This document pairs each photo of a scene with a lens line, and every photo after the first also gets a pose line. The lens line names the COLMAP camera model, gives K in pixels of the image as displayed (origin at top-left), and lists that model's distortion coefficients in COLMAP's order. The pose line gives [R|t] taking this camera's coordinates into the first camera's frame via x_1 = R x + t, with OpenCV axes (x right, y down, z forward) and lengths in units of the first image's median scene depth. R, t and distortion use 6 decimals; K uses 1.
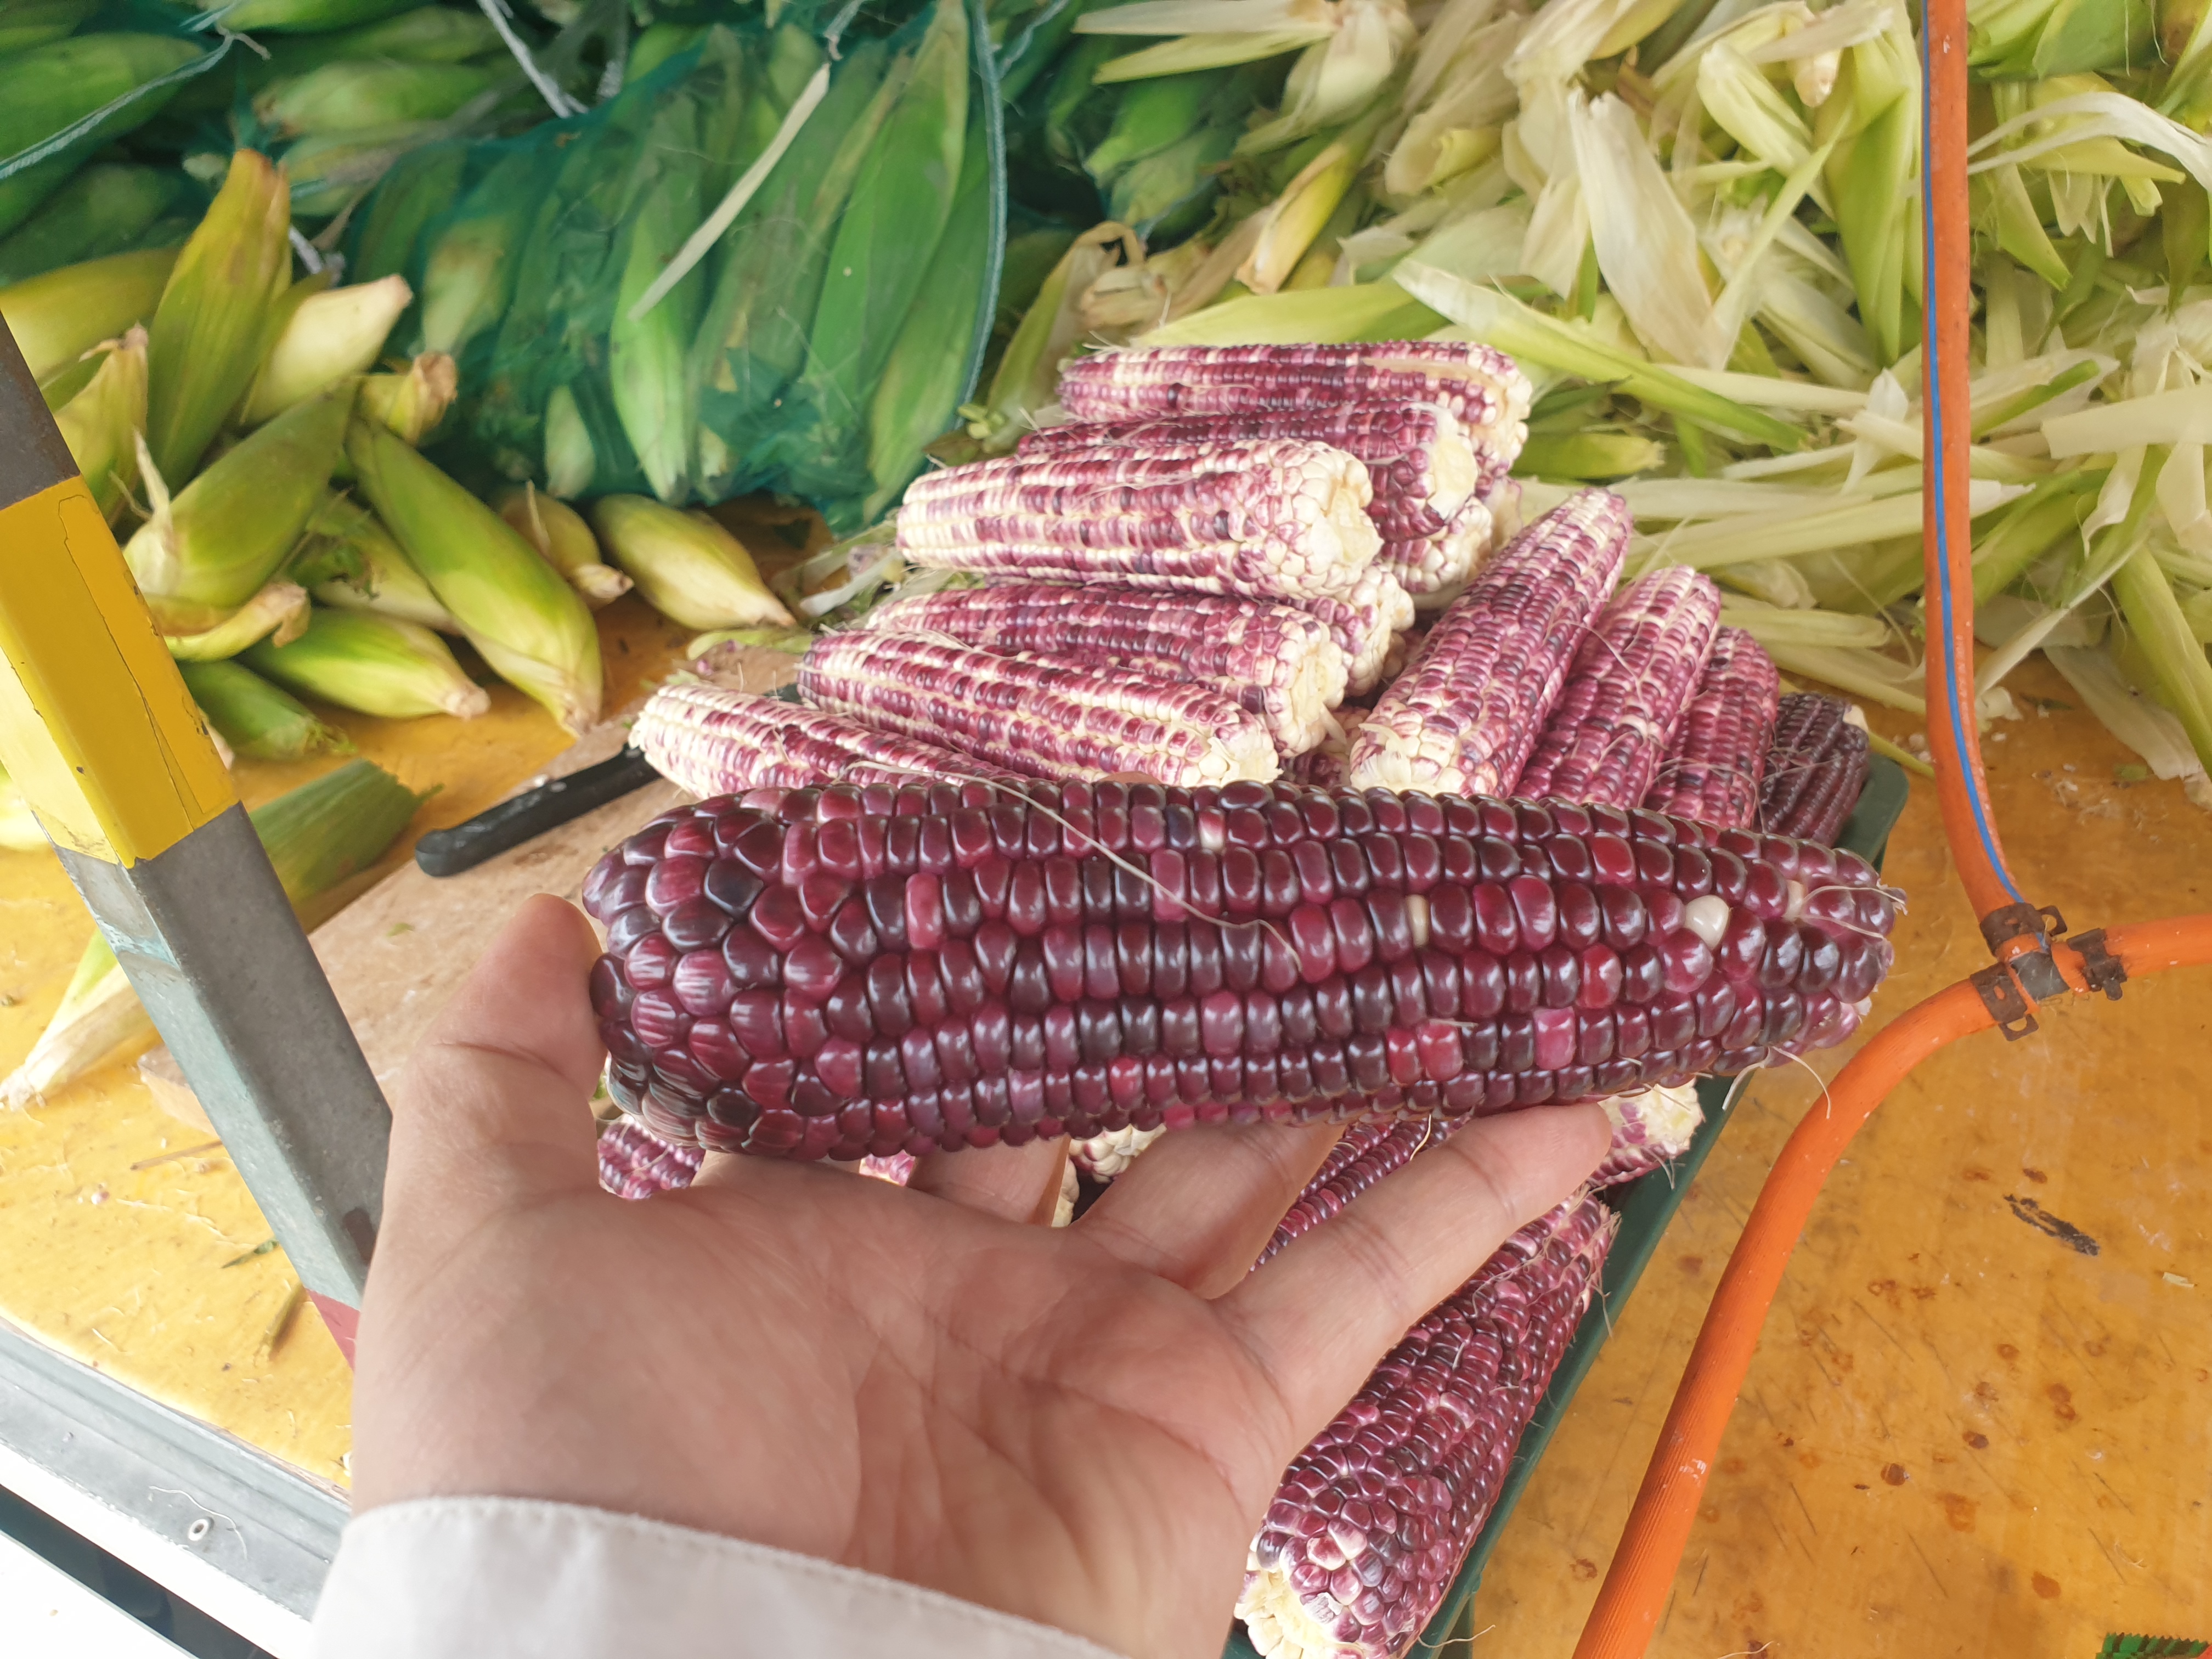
lens RADIAL K [[1831.9, 0, 1106.0], [0, 1831.9, 829.5], [0, 0, 1]] dist [0.046713, 0.005150]
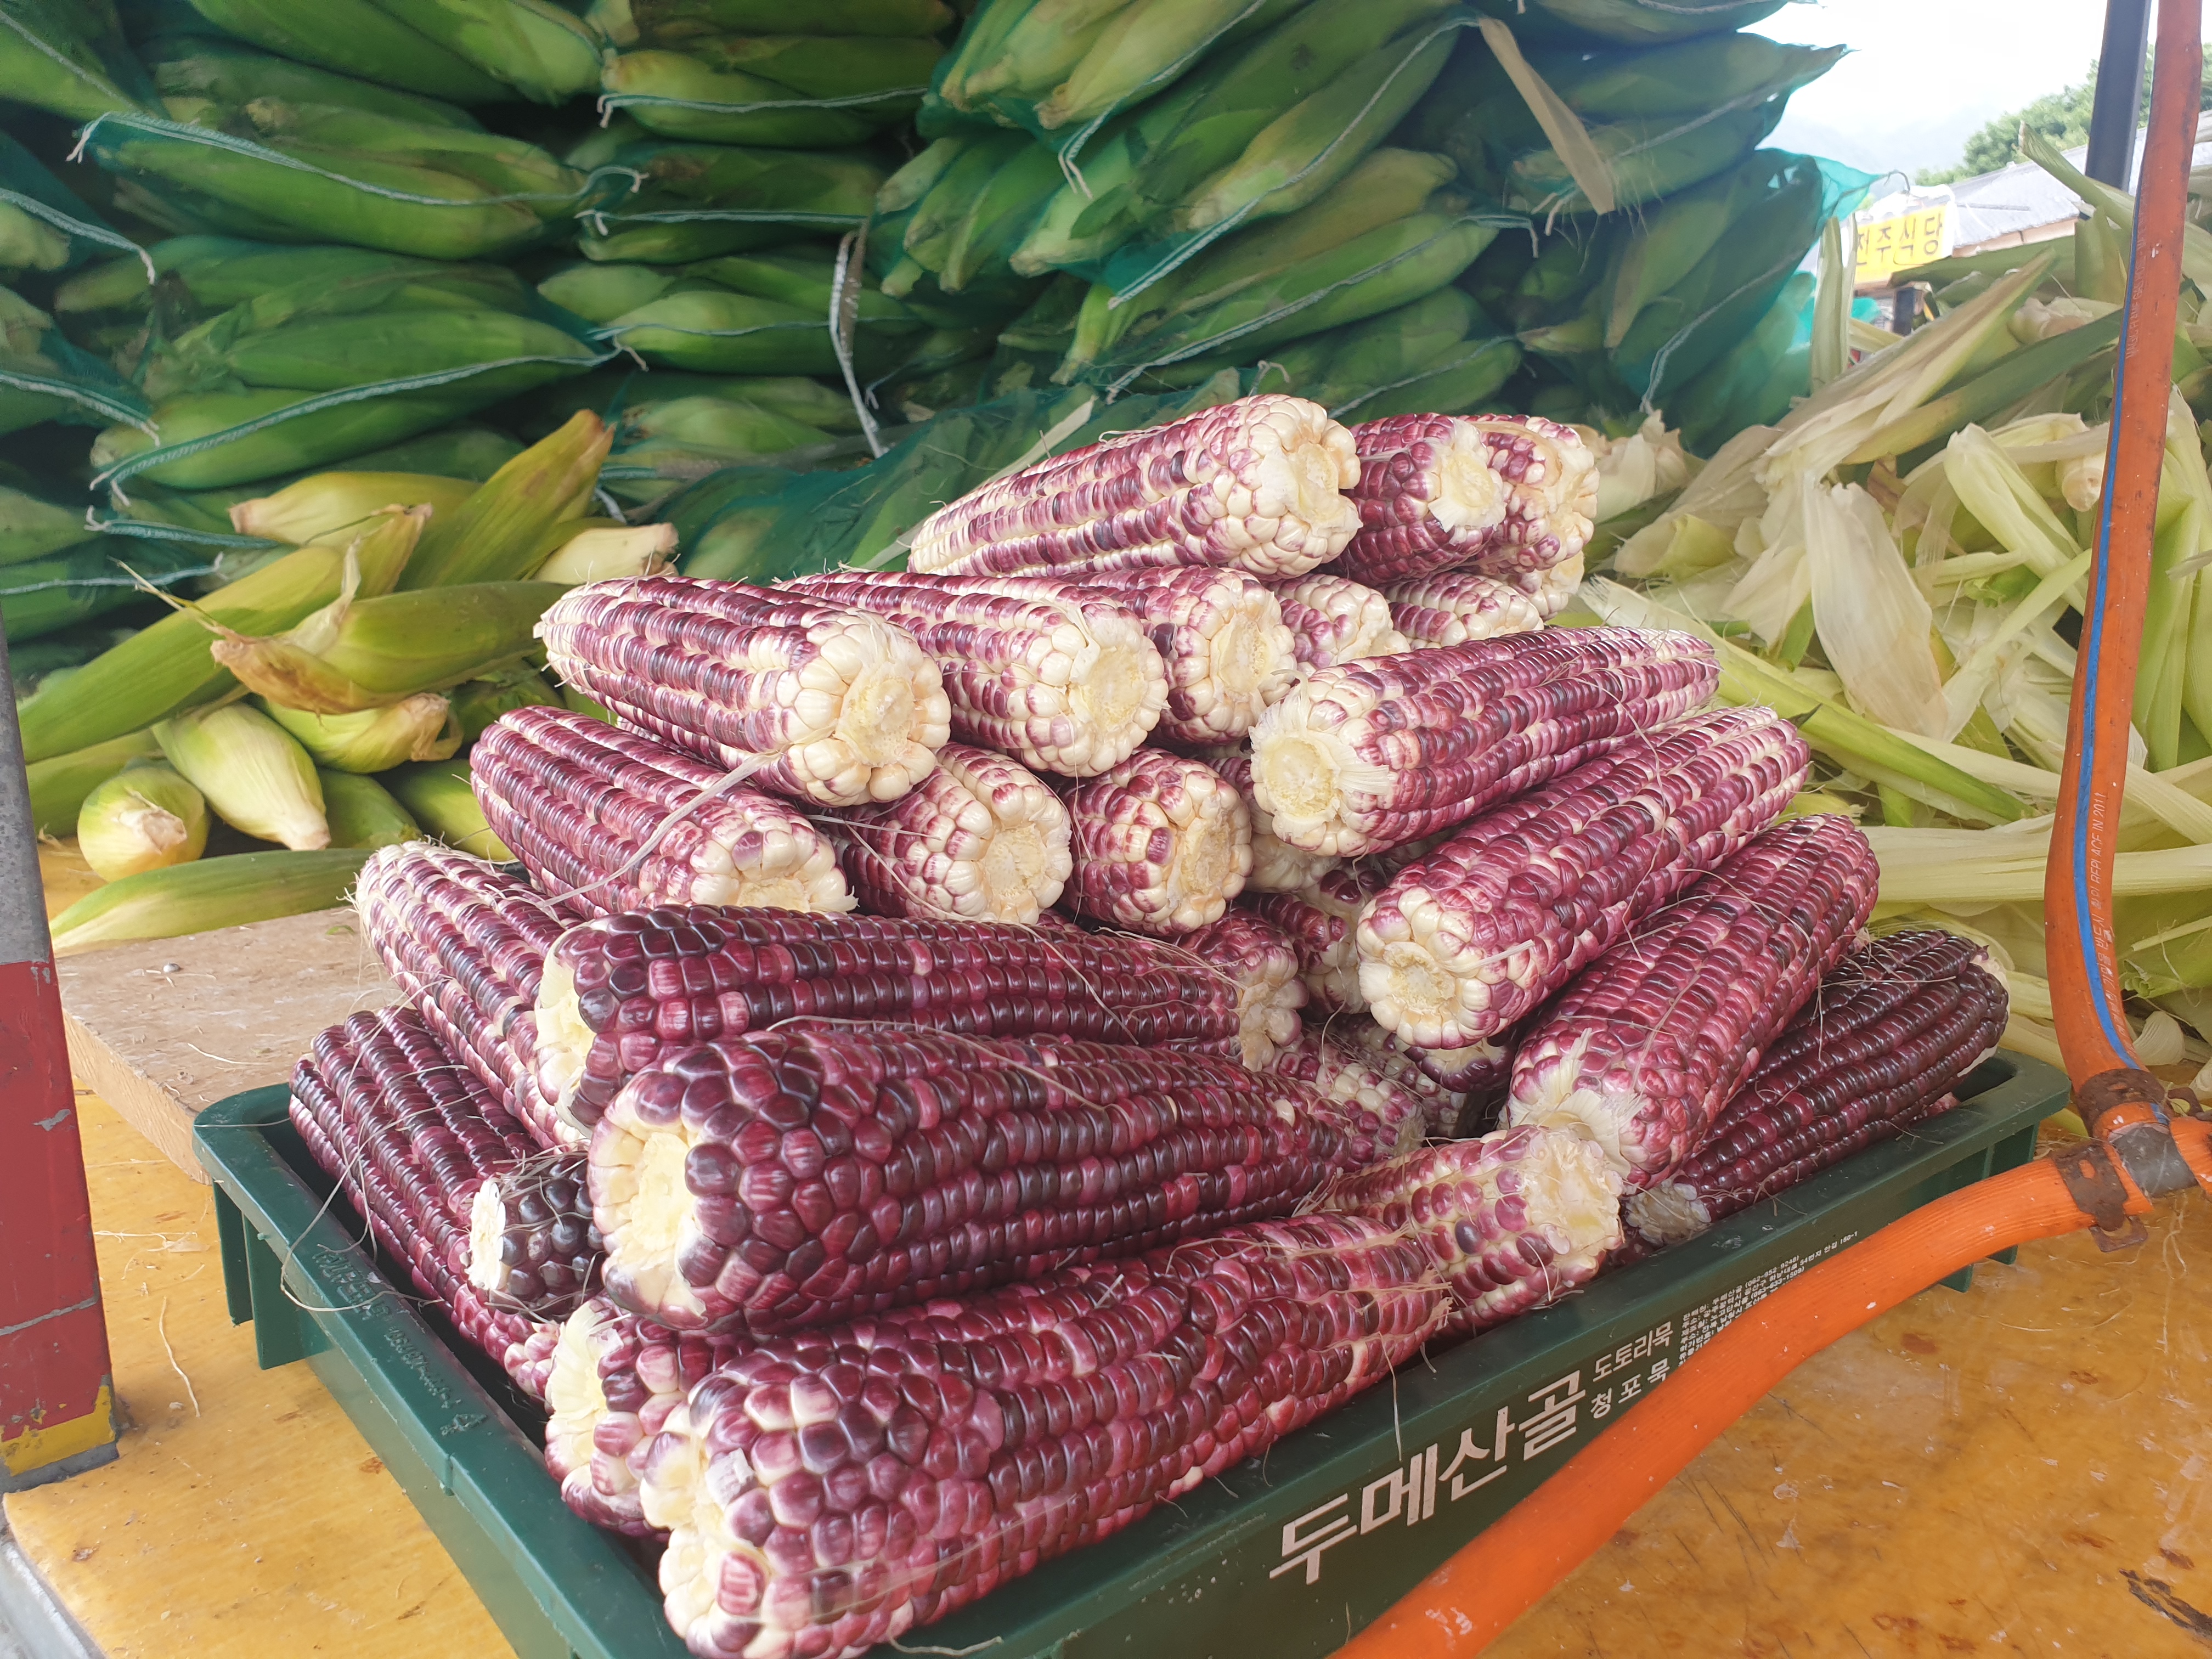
lens RADIAL K [[1820.4, 0, 1095.7], [0, 1820.4, 771.2], [0, 0, 1]] dist [0.105894, -0.096555]
pose [[0.957715, 0.178289, -0.225820, 0.241591], [-0.249534, 0.905418, -0.343441, 0.272112], [0.143230, 0.385269, 0.911621, 0.232103]]
